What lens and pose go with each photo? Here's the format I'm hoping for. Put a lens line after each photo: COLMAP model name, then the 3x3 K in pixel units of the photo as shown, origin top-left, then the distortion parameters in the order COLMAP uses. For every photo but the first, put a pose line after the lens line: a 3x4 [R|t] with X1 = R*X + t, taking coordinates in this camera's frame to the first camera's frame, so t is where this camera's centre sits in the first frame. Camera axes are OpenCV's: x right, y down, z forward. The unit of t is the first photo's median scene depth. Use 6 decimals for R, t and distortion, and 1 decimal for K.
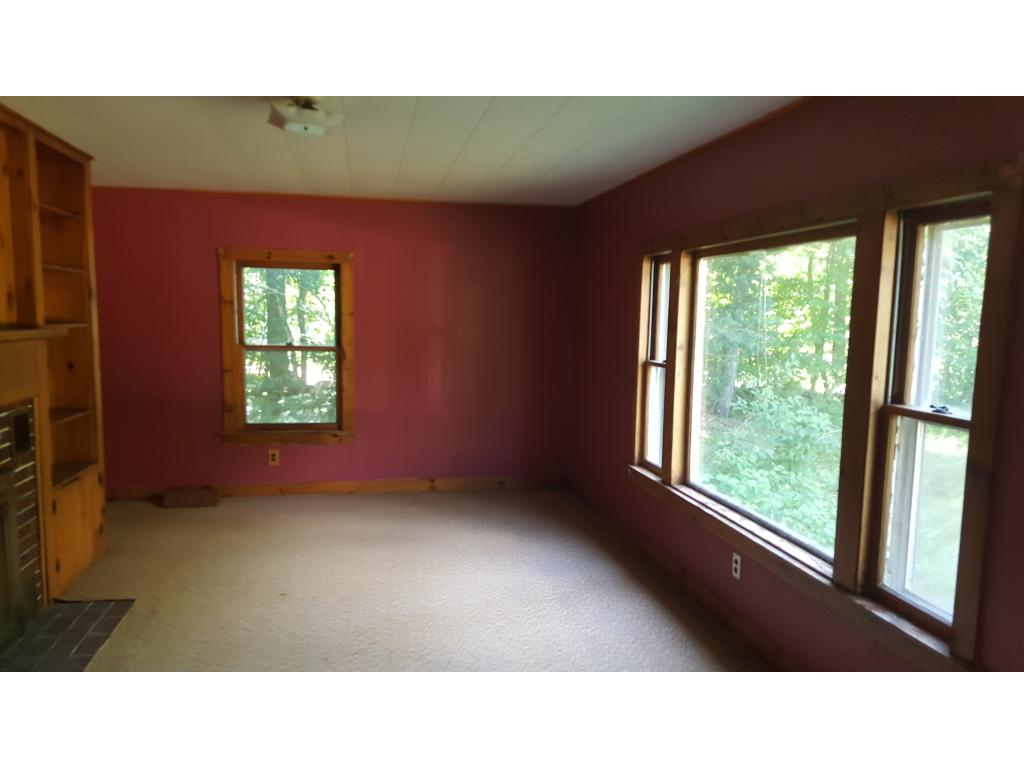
lens RADIAL K [[732.8, 0, 512.8], [0, 732.8, 382.6], [0, 0, 1]] dist [0.066223, -0.082232]
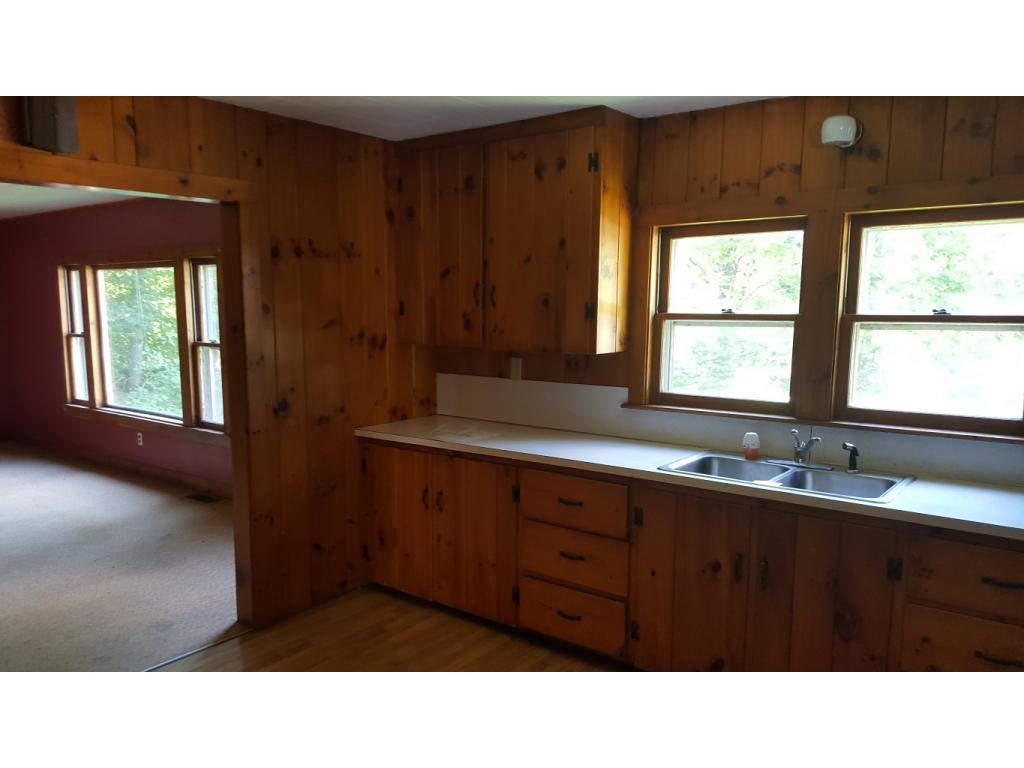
lens RADIAL K [[732.8, 0, 507.2], [0, 732.8, 389.6], [0, 0, 1]] dist [0.066223, -0.082232]
pose [[0.743596, -0.109286, 0.659638, -0.188113], [0.083591, 0.994007, 0.070453, 0.058596], [-0.663384, 0.002751, 0.748274, -0.836020]]
